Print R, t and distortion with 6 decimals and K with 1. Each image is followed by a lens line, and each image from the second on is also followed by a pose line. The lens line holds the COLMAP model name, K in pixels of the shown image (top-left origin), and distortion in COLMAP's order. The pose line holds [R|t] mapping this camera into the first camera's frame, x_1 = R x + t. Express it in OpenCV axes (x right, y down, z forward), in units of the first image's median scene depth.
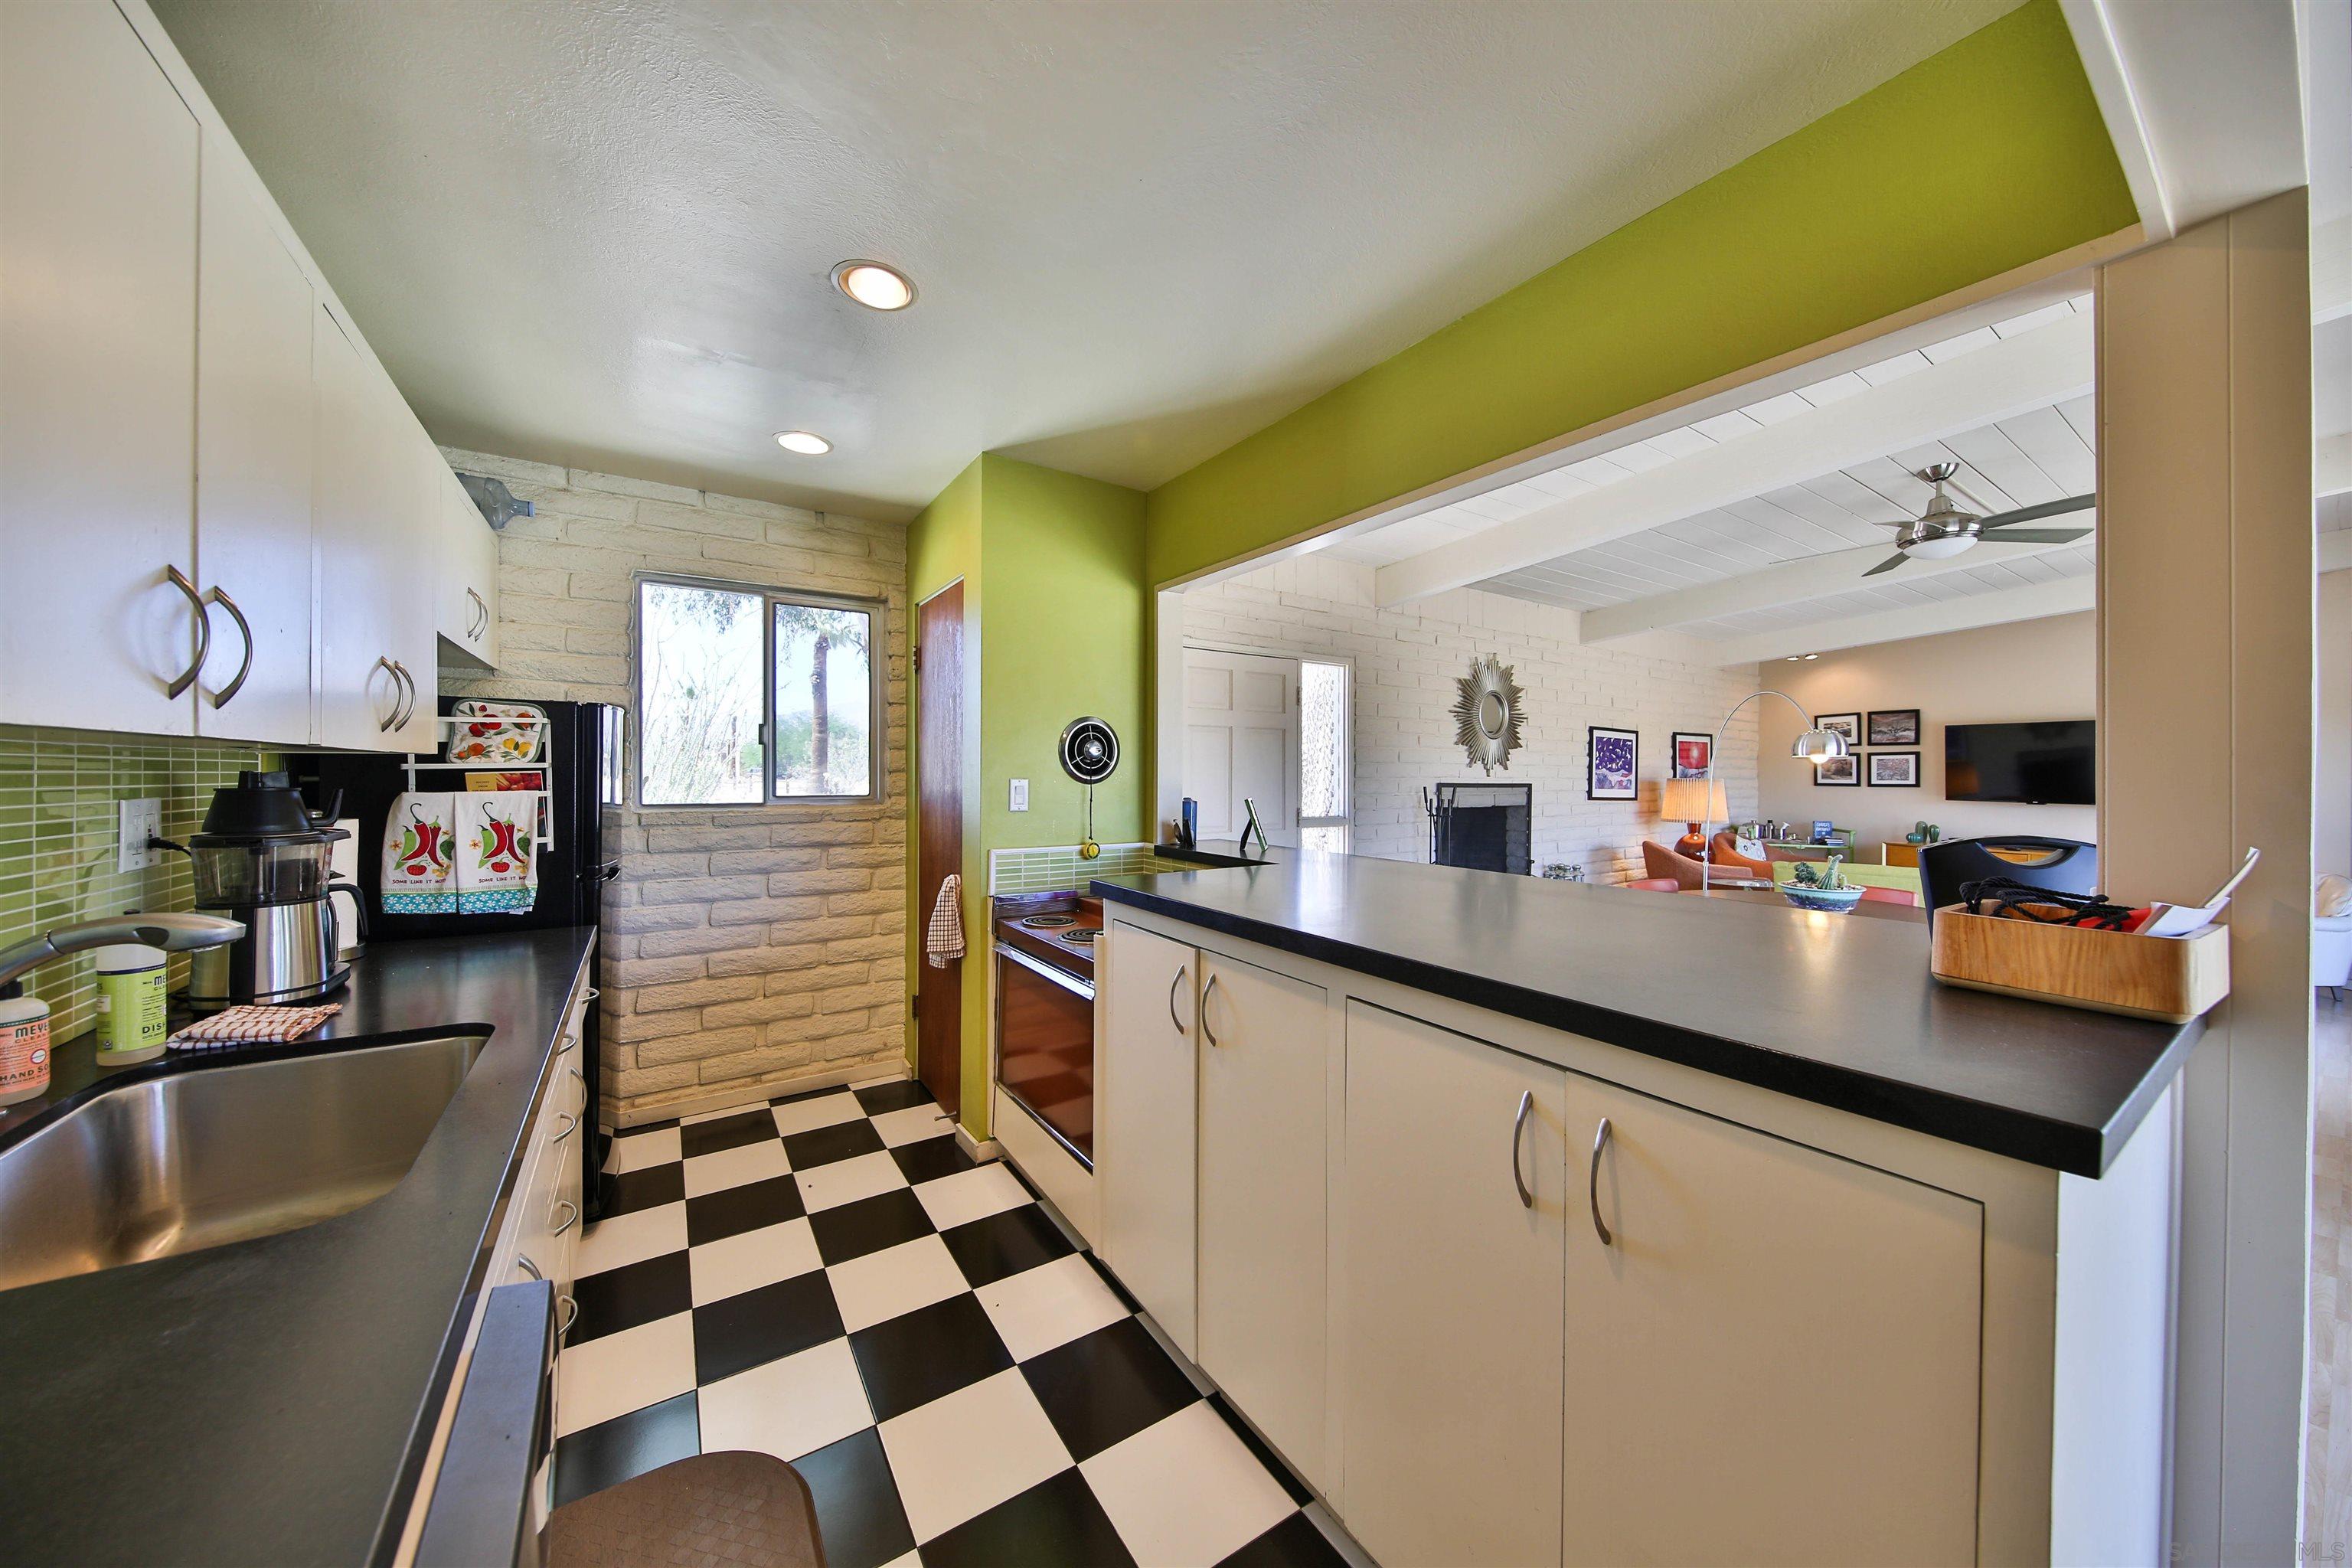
lens RADIAL K [[782.2, 0, 1175.8], [0, 782.2, 774.6], [0, 0, 1]] dist [0.011999, -0.007110]
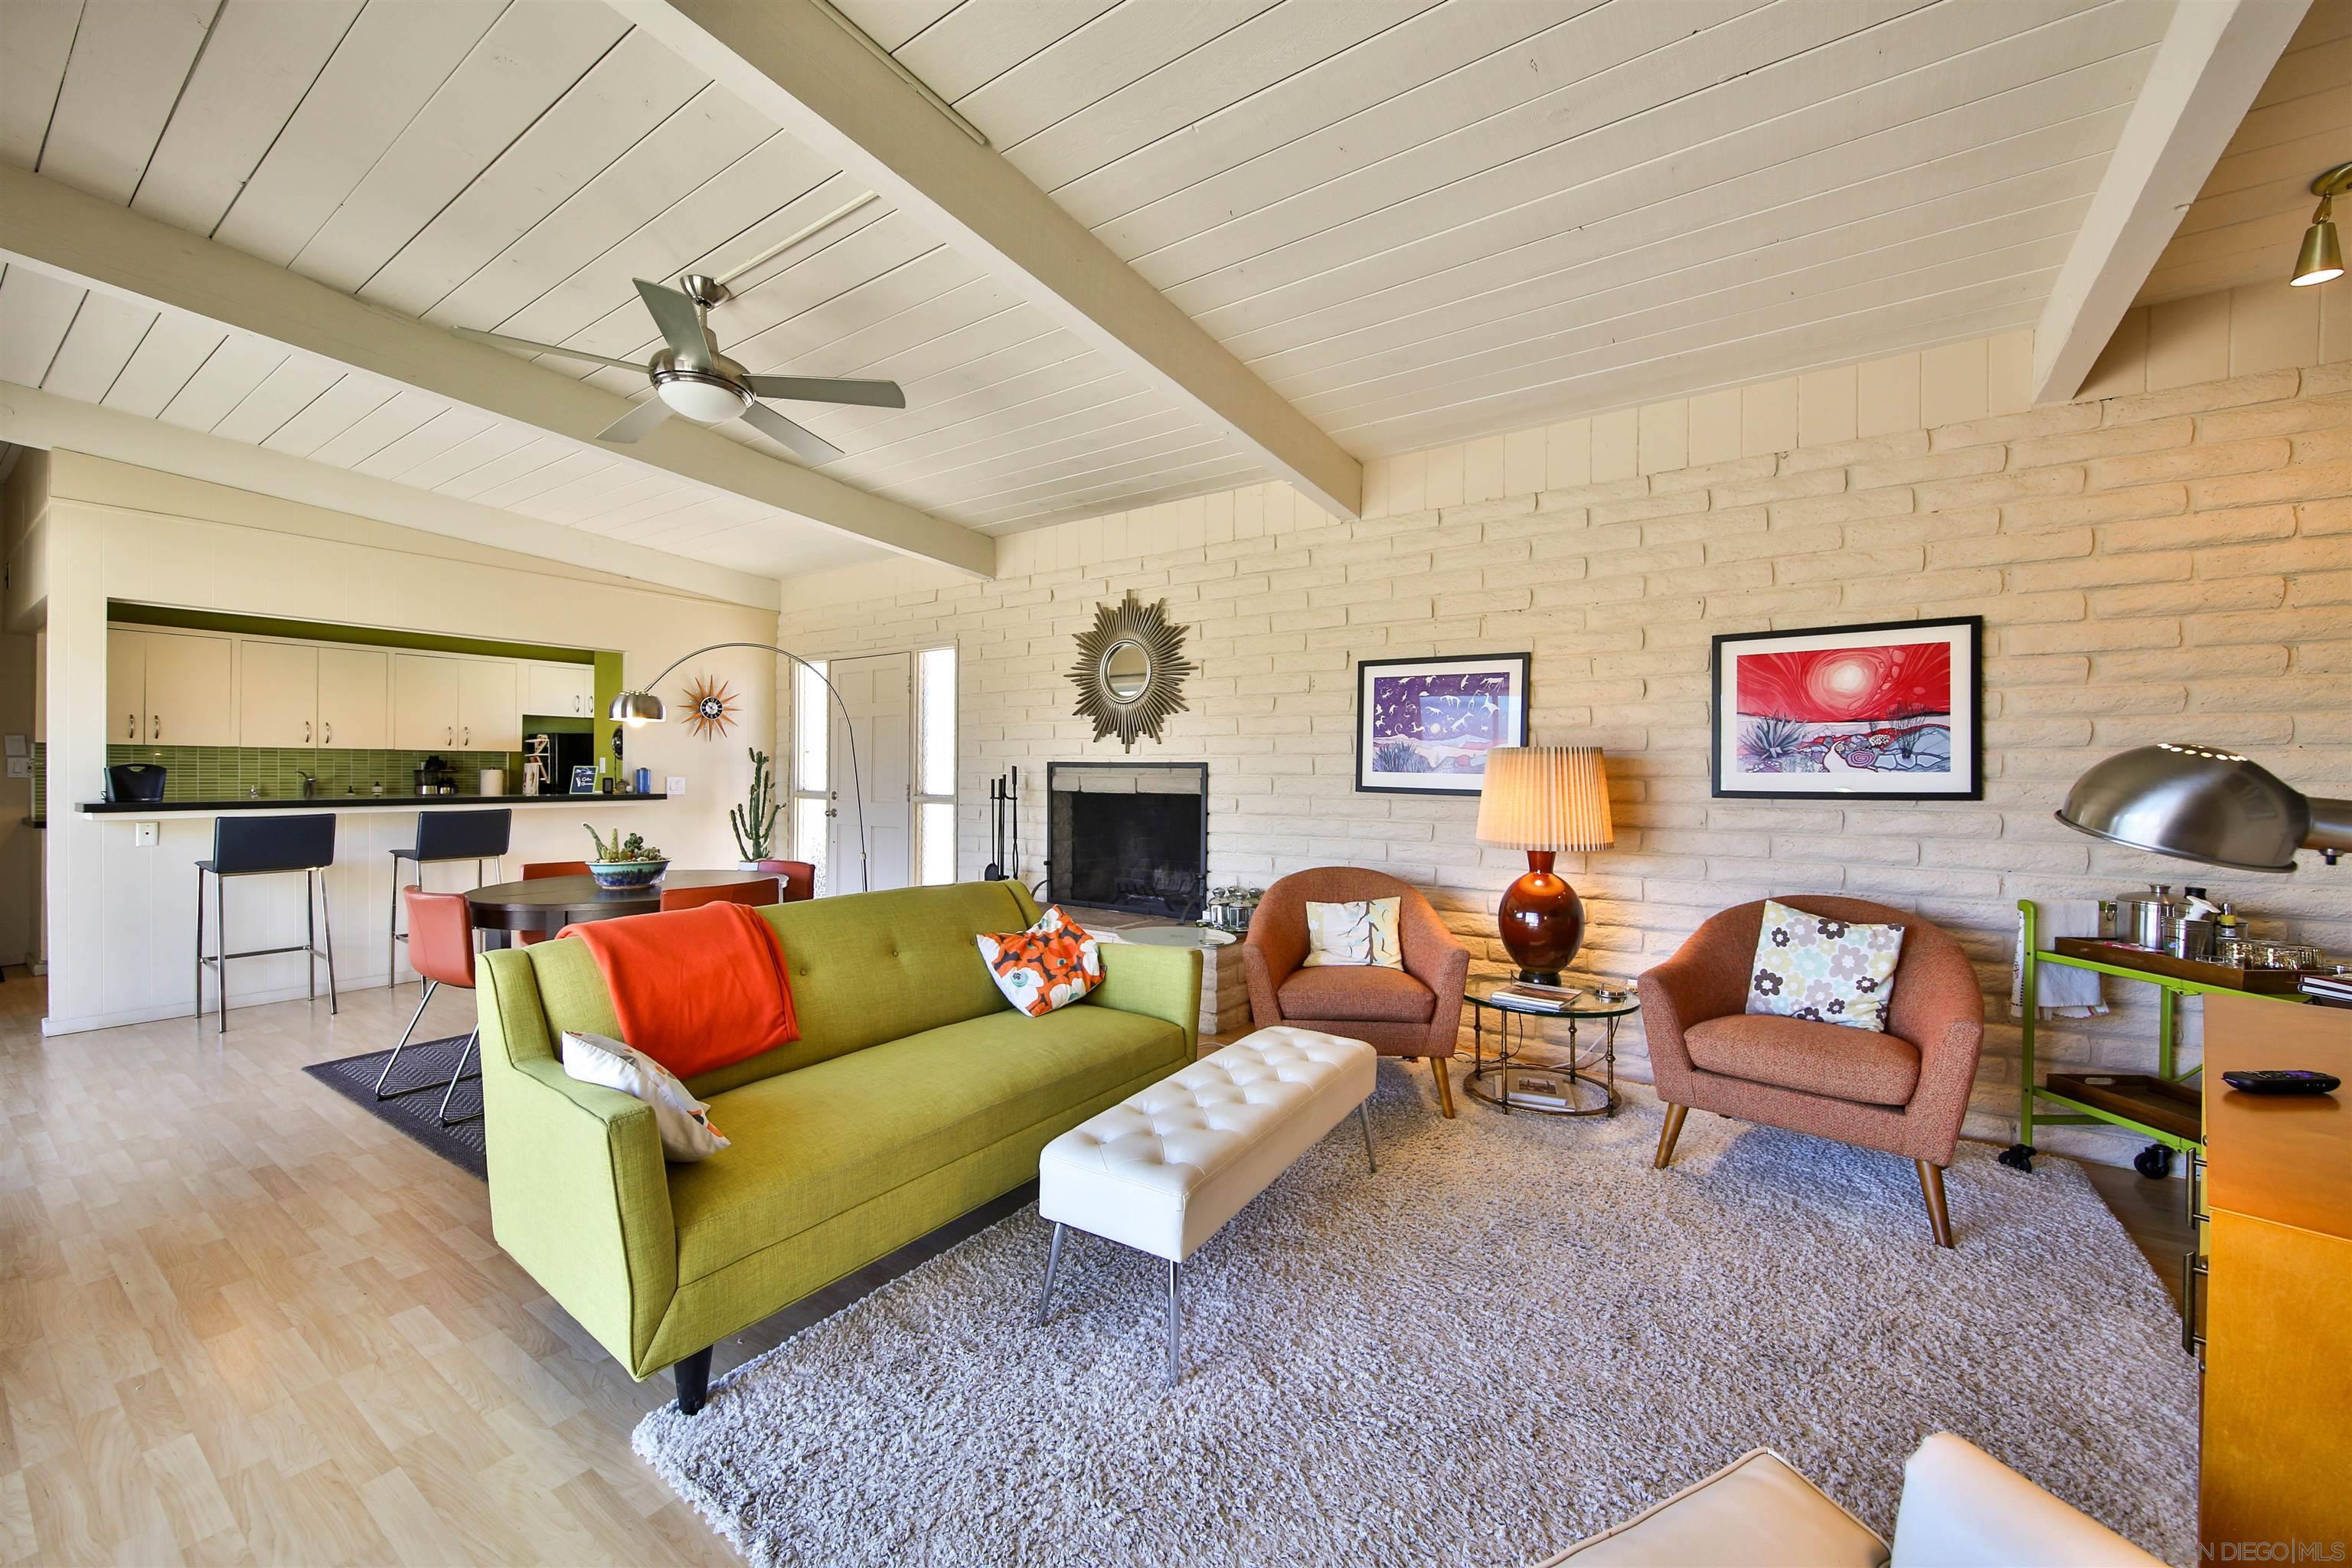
lens RADIAL K [[908.3, 0, 1174.5], [0, 908.3, 777.8], [0, 0, 1]] dist [0.013041, -0.006223]
pose [[0.371638, 0.000978, -0.928377, 1.862827], [-0.003531, 0.999994, -0.000360, 0.039754], [0.928371, 0.003411, 0.371639, 1.083557]]
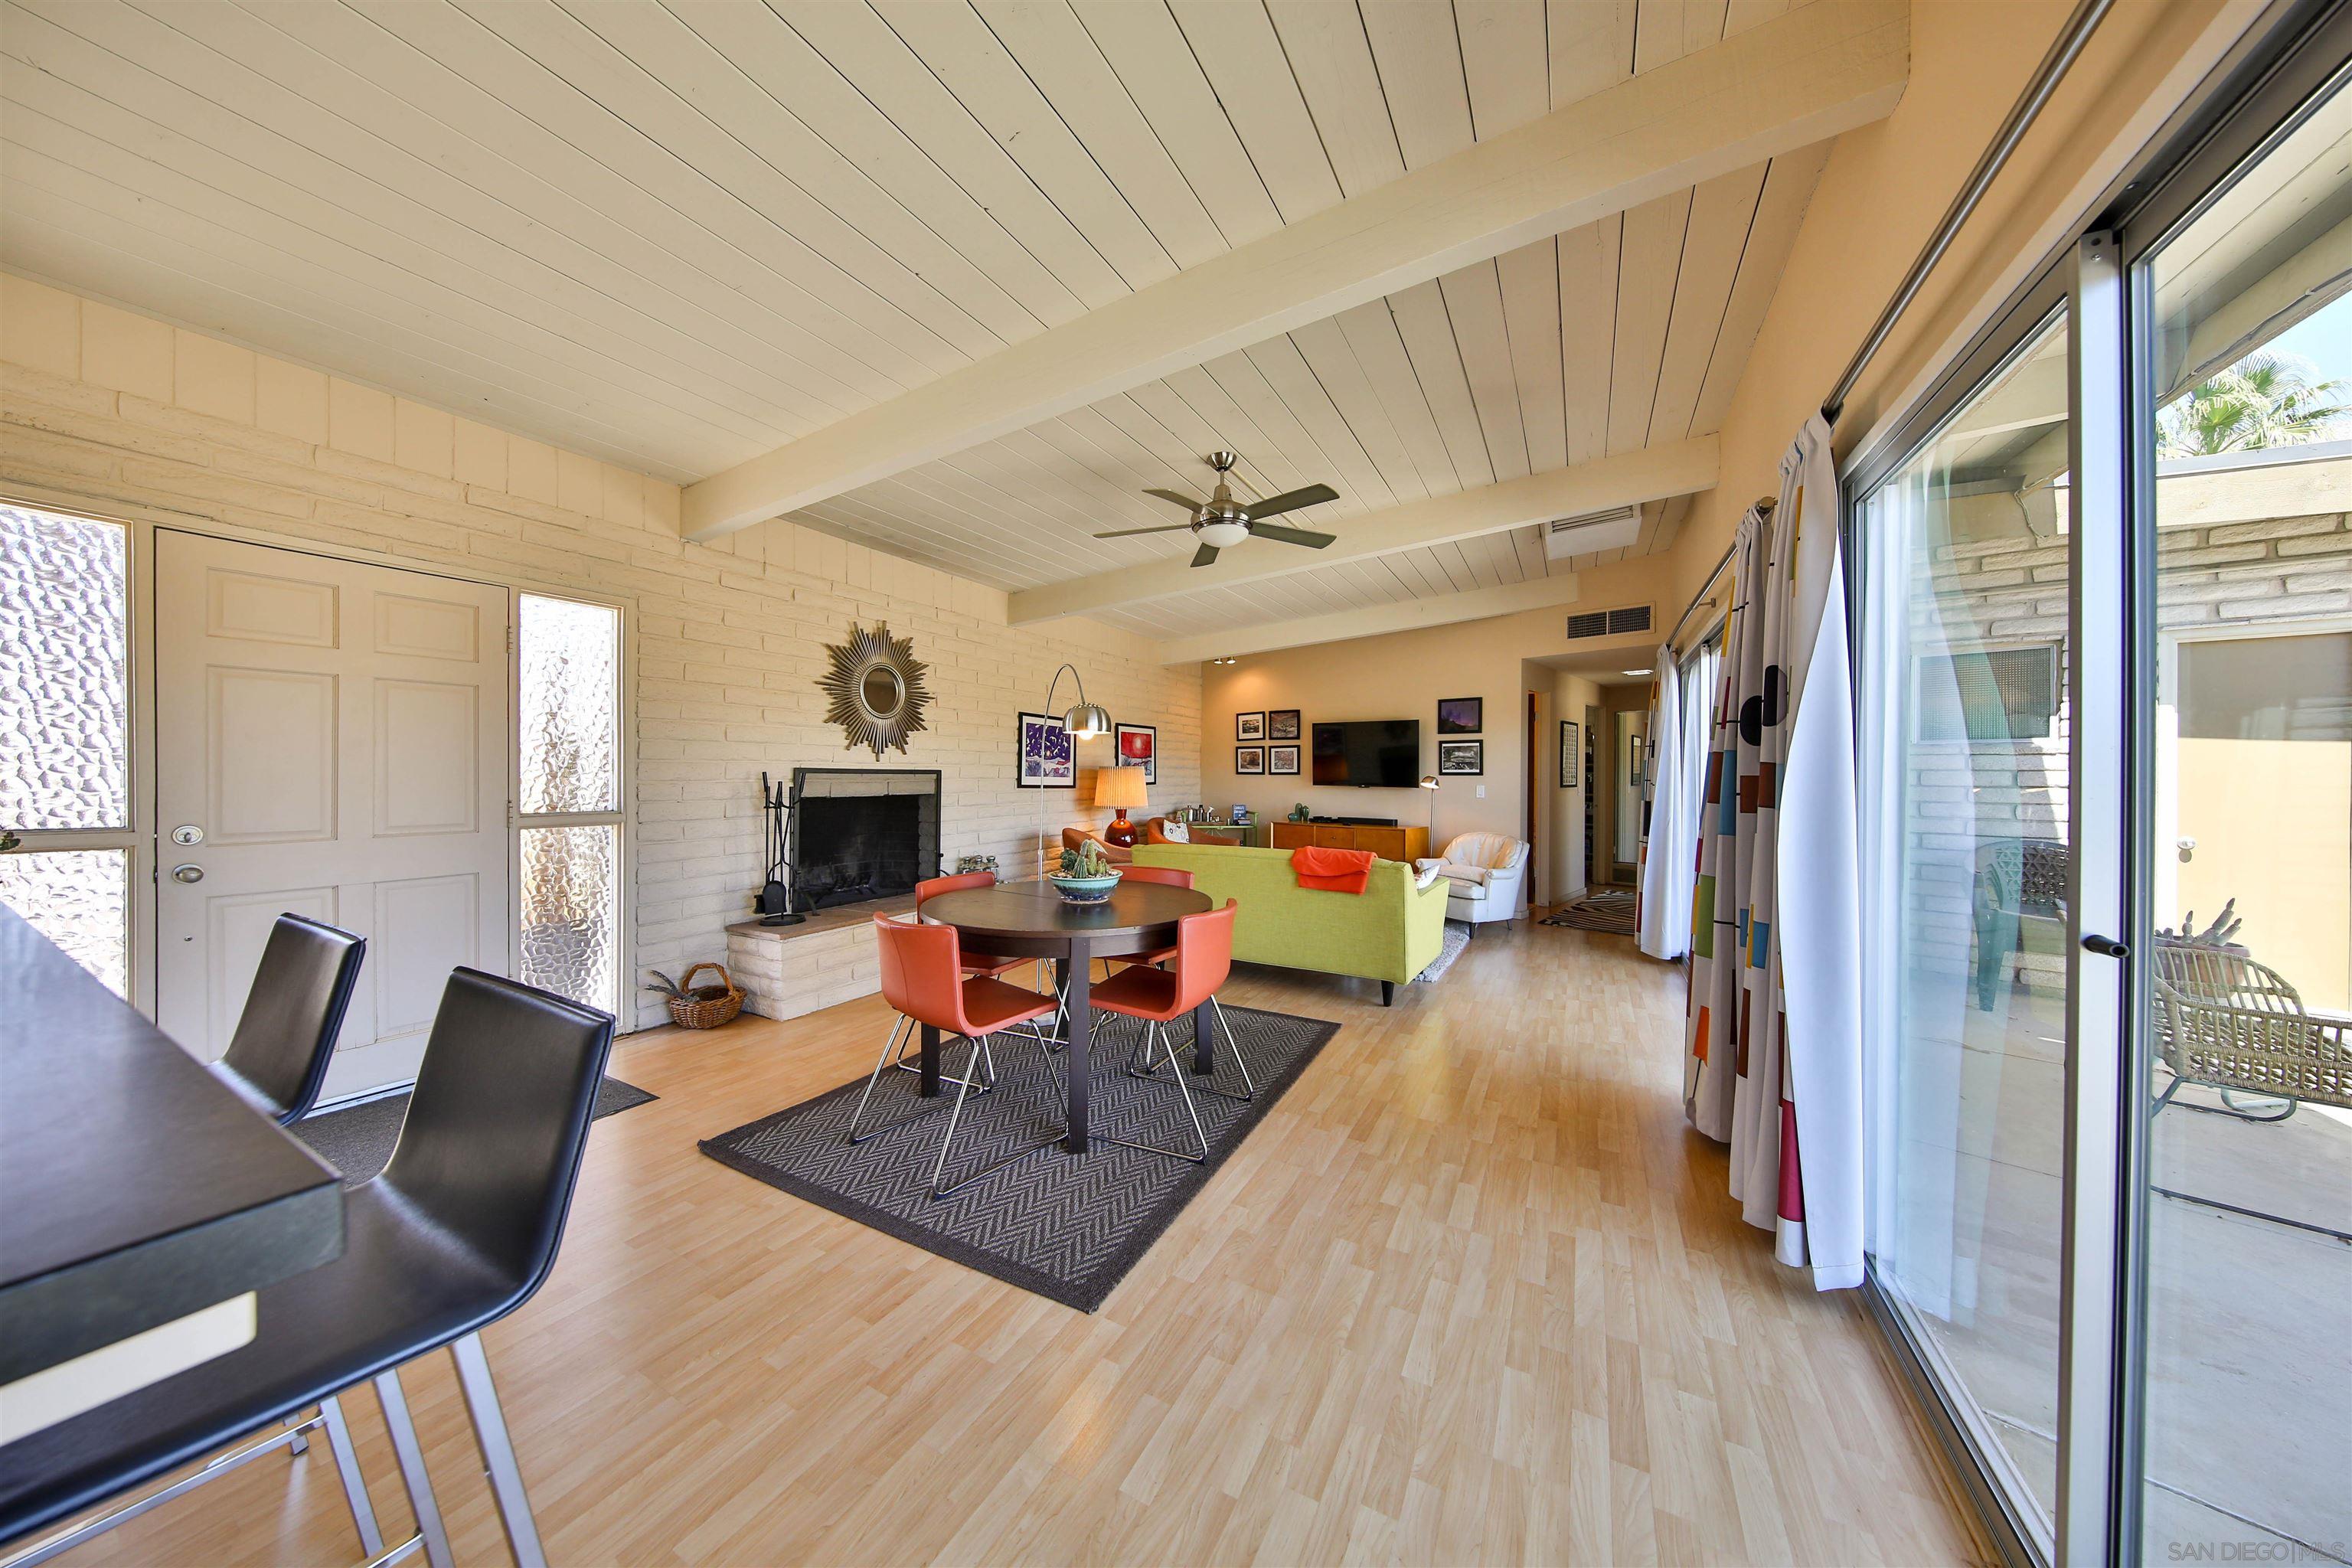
lens RADIAL K [[741.0, 0, 1178.2], [0, 741.0, 778.2], [0, 0, 1]] dist [-0.007616, -0.000087]
pose [[0.881115, -0.003751, 0.472888, 0.458944], [-0.000675, 0.999958, 0.009190, 0.020316], [-0.472902, -0.008417, 0.881075, 0.170187]]
